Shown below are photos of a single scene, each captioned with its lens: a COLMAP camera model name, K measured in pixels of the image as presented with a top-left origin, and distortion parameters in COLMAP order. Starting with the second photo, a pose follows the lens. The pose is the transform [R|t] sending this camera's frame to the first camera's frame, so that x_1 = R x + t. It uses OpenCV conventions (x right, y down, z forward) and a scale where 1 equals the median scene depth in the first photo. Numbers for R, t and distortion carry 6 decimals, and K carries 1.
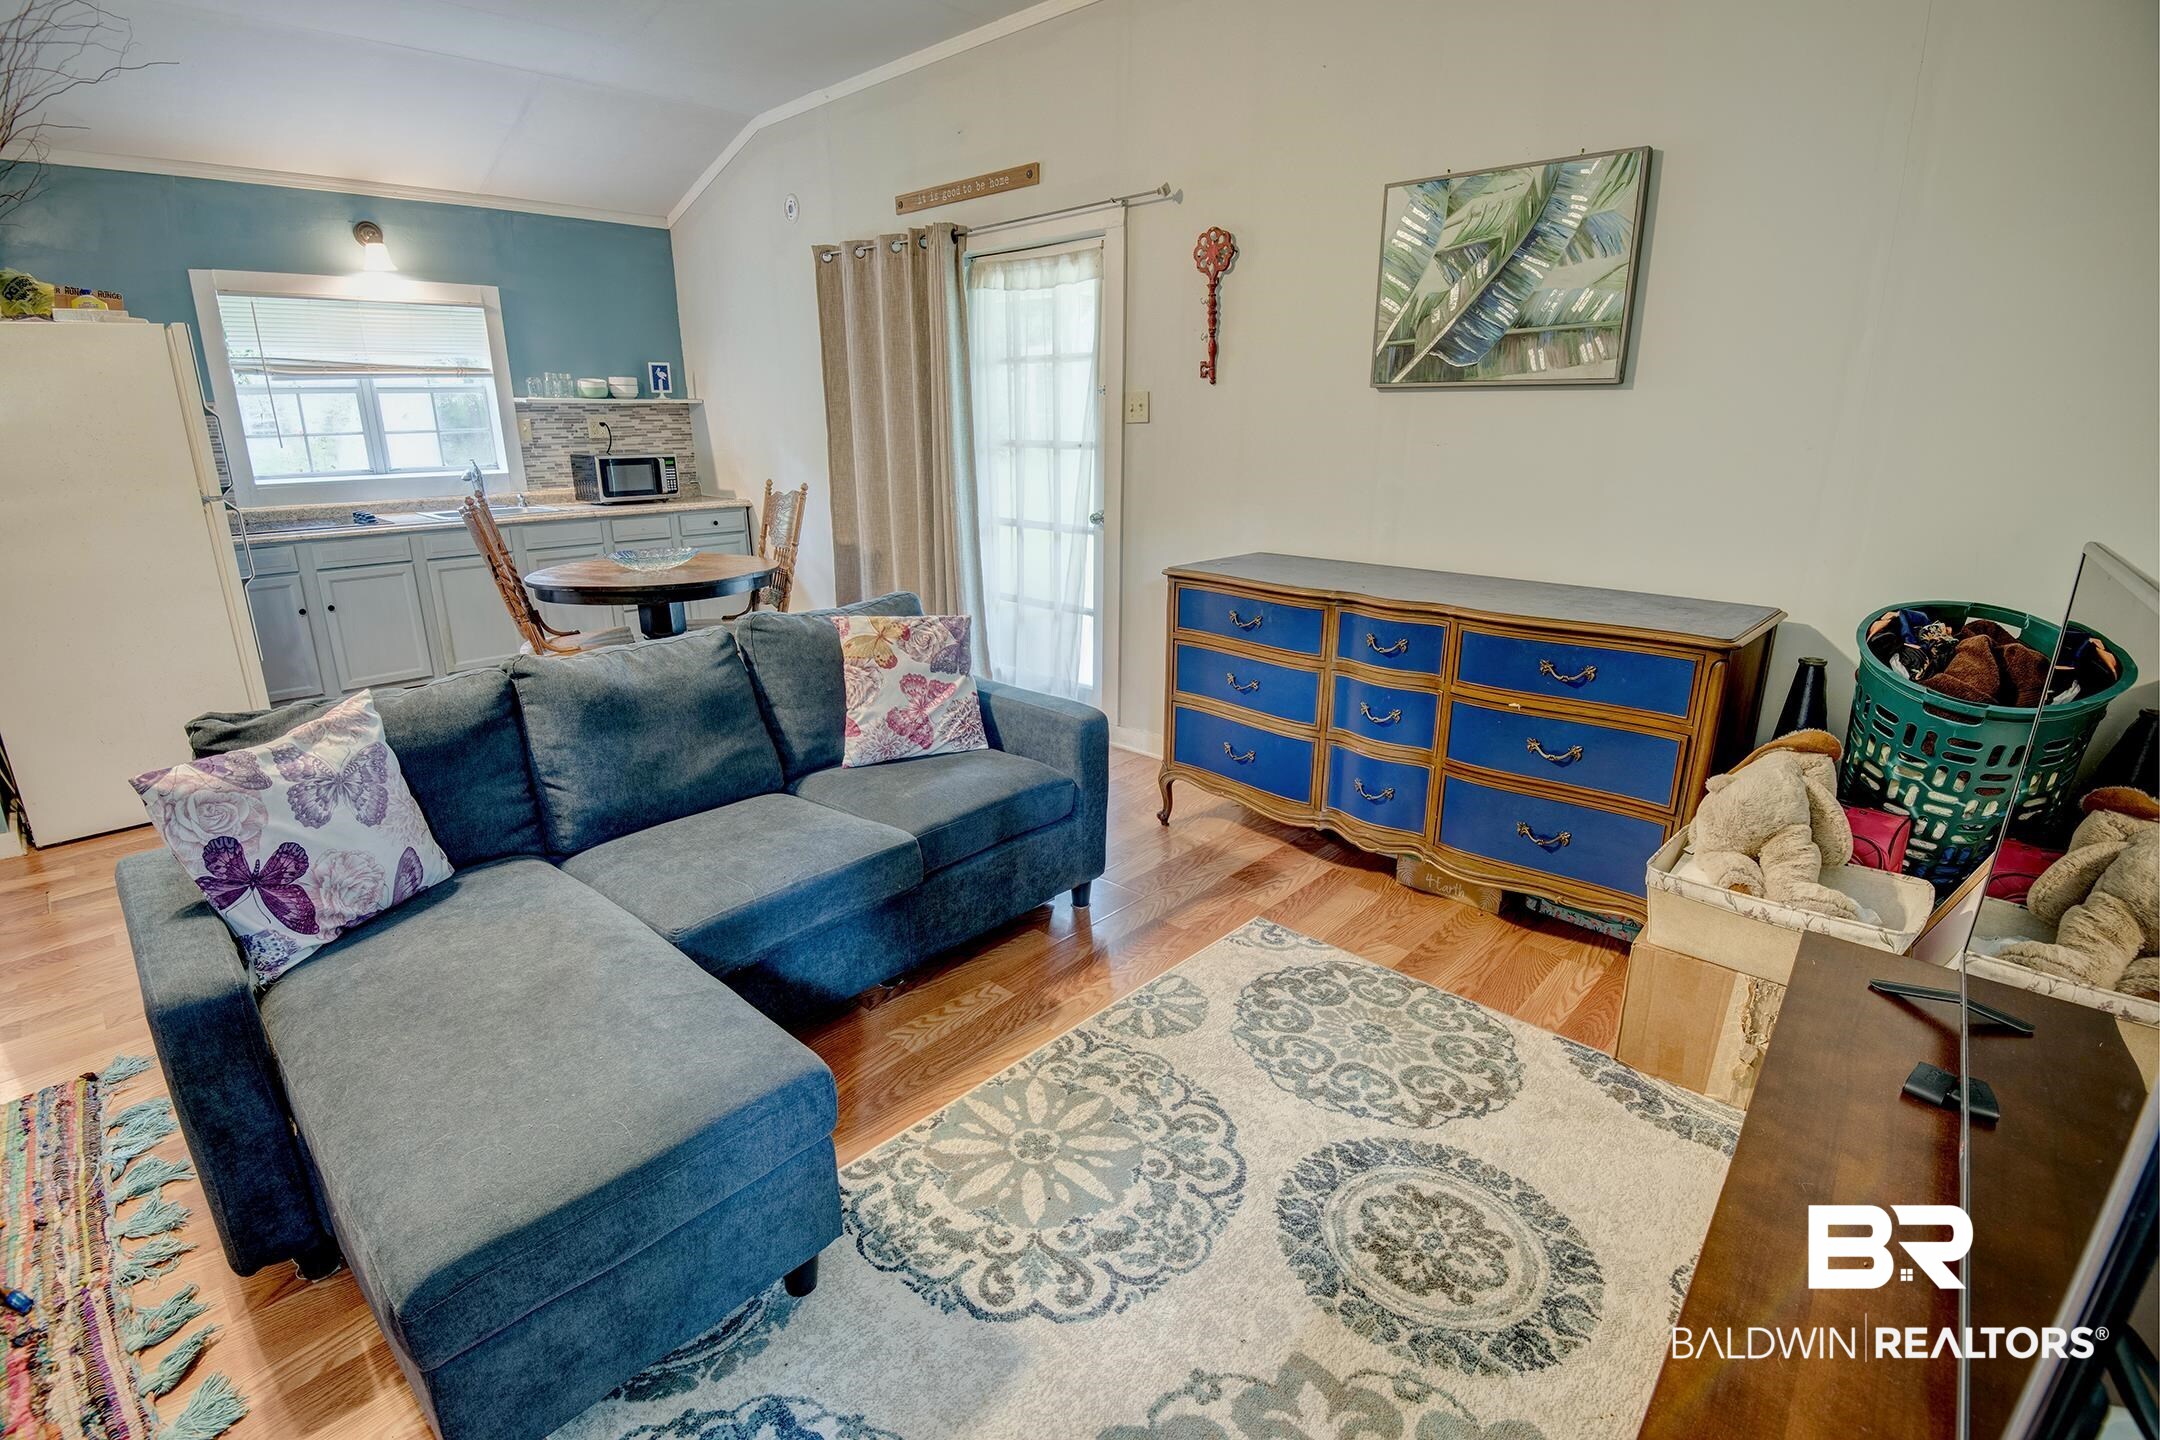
lens RADIAL K [[993.5, 0, 1081.2], [0, 993.5, 706.6], [0, 0, 1]] dist [-0.008559, -0.001635]
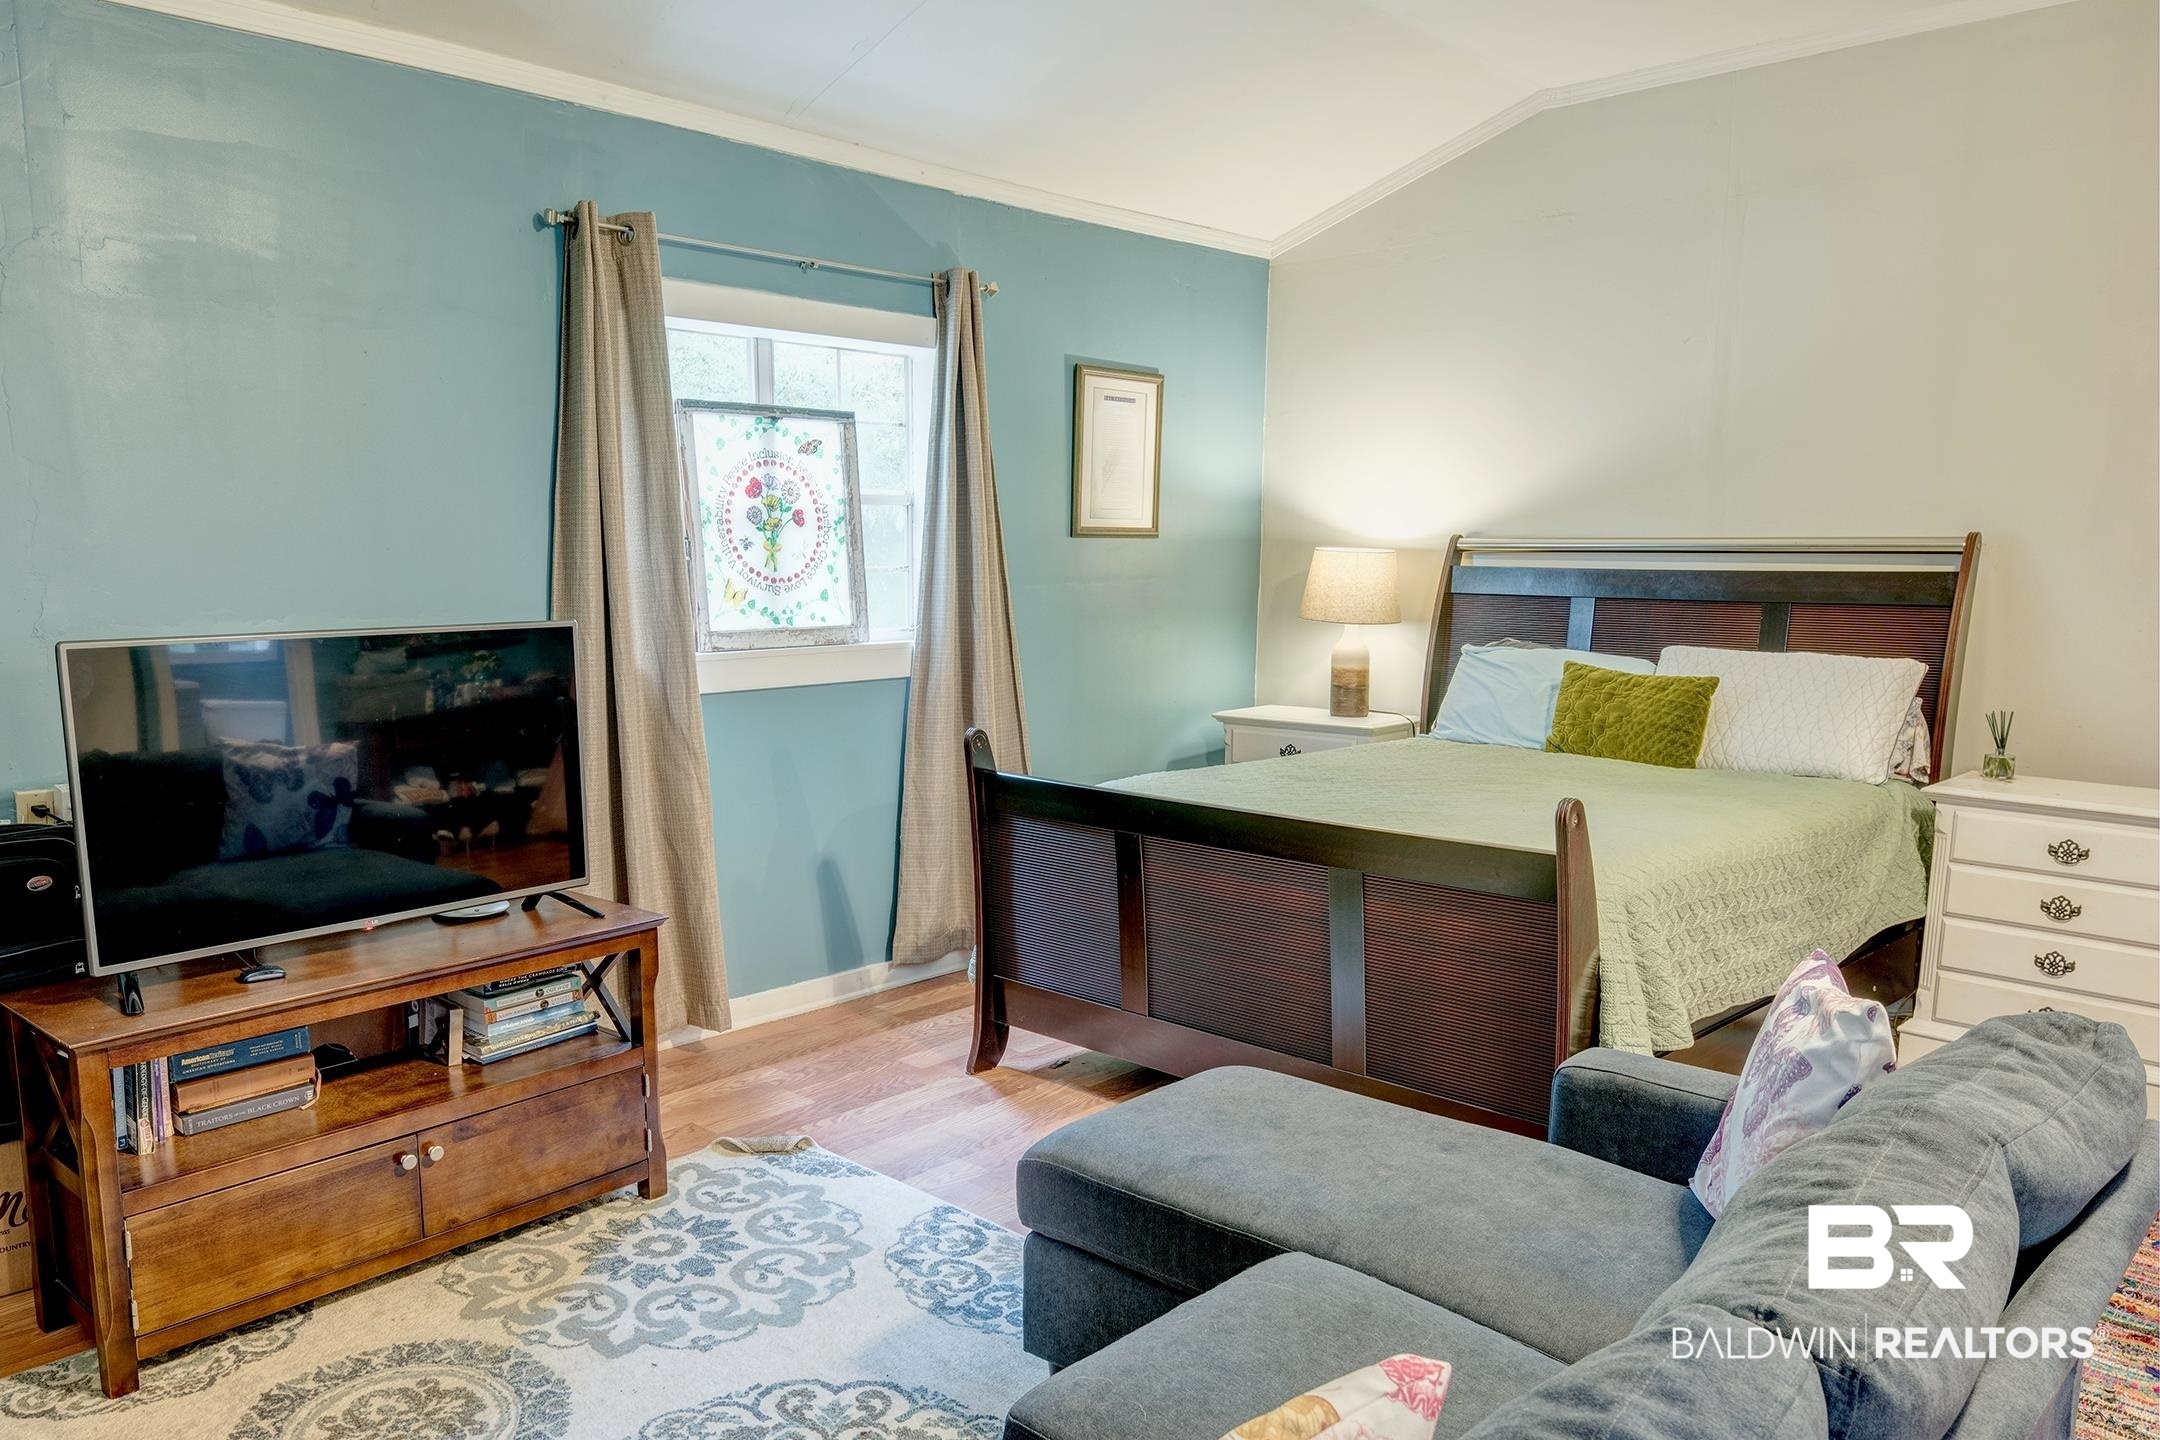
lens RADIAL K [[1479.6, 0, 1082.8], [0, 1479.6, 724.6], [0, 0, 1]] dist [0.024388, 0.001299]
pose [[-0.999437, 0.005515, -0.033090, -0.252464], [-0.008678, 0.910311, 0.413833, -0.676445], [0.032405, 0.413887, -0.909751, 2.103017]]
